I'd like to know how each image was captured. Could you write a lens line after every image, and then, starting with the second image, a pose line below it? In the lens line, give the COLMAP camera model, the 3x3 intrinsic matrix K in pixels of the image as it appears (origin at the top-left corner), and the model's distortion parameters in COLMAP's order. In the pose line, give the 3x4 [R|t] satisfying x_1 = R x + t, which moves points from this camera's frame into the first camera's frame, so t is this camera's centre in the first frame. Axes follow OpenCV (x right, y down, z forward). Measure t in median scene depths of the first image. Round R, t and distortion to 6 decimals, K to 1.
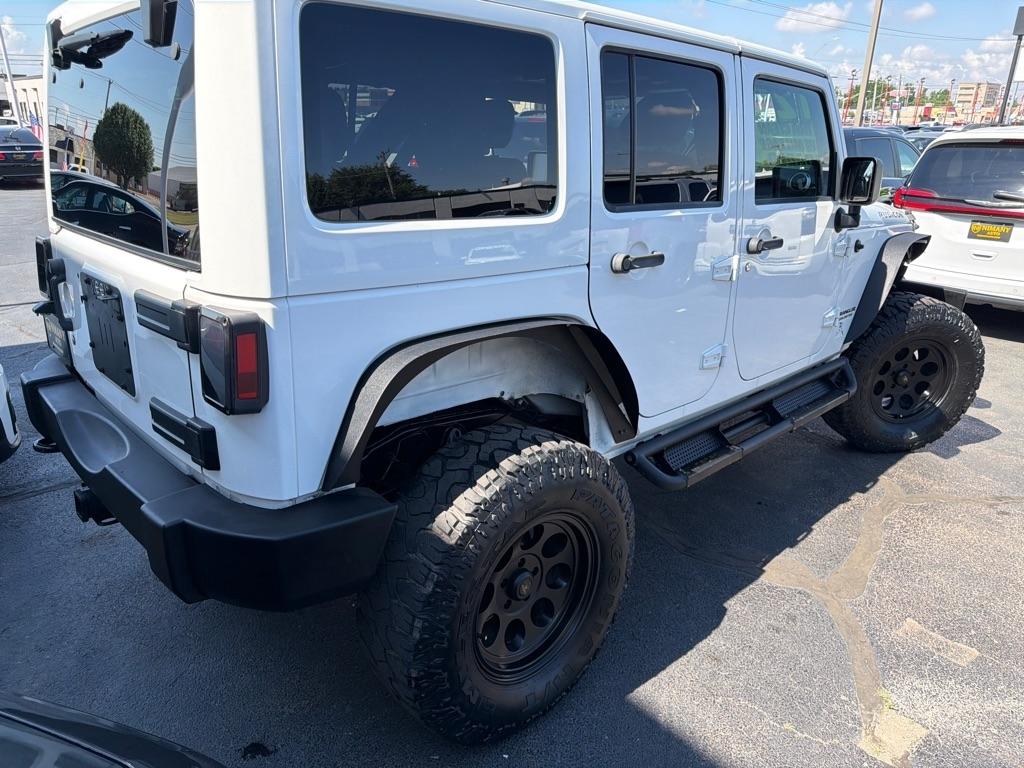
lens RADIAL K [[714.8, 0, 504.7], [0, 714.8, 404.3], [0, 0, 1]] dist [0.060837, -0.085939]
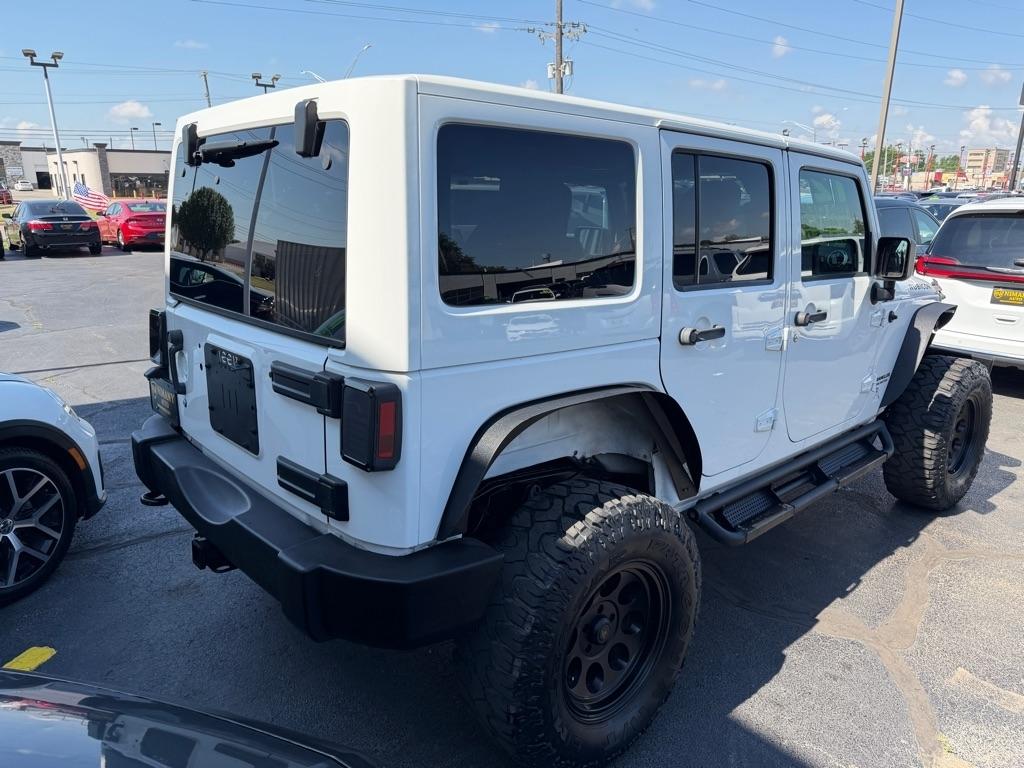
lens RADIAL K [[717.9, 0, 510.7], [0, 717.9, 416.8], [0, 0, 1]] dist [0.047423, -0.034876]
pose [[0.999967, 0.004051, -0.007007, -0.094980], [-0.004484, 0.998004, -0.062999, -0.001025], [0.006738, 0.063028, 0.997989, -0.096466]]
